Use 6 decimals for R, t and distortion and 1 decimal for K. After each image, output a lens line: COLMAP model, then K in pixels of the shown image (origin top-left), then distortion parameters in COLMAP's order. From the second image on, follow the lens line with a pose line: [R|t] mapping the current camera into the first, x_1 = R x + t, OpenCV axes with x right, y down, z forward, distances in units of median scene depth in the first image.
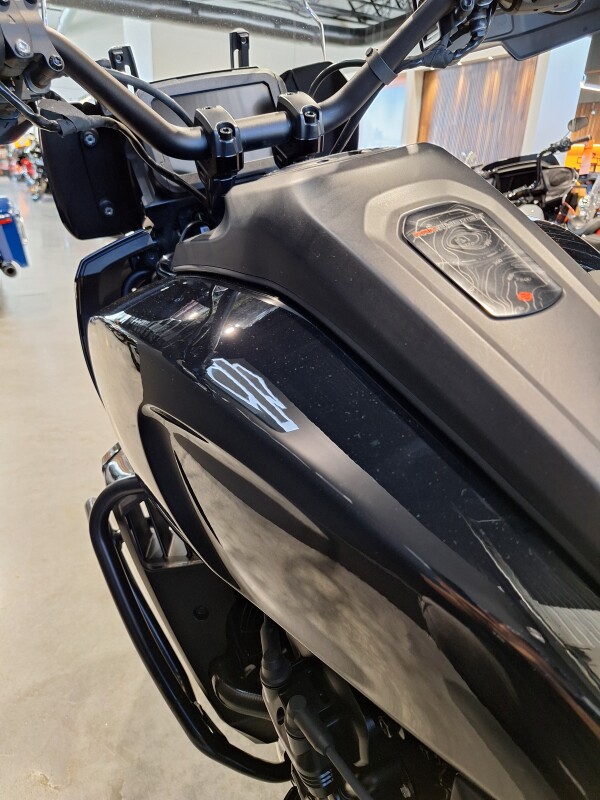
lens RADIAL K [[534.7, 0, 300.0], [0, 534.7, 400.0], [0, 0, 1]] dist [-0.060882, -0.001780]
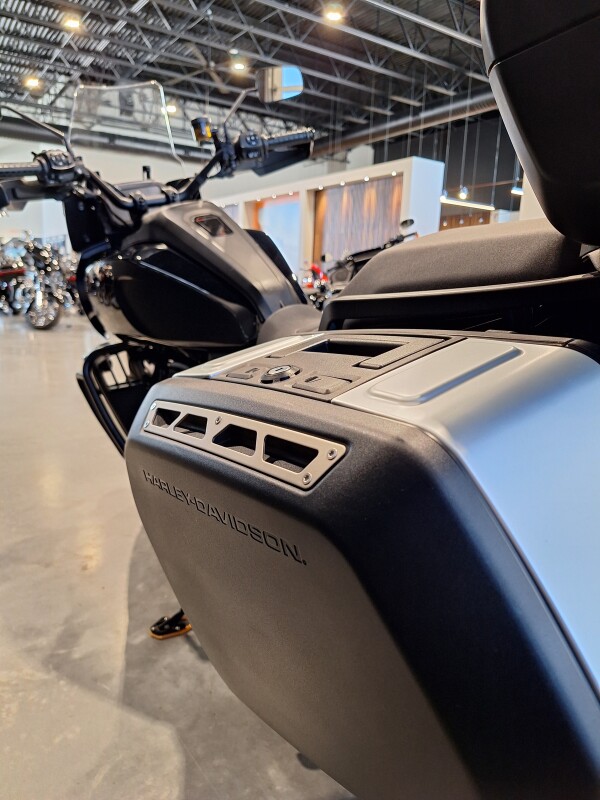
lens RADIAL K [[534.7, 0, 300.0], [0, 534.7, 400.0], [0, 0, 1]] dist [-0.060882, -0.001780]
pose [[0.987917, -0.040674, 0.149555, 0.176599], [0.067635, 0.981361, -0.179877, 0.844400], [-0.139451, 0.187818, 0.972254, -1.263866]]
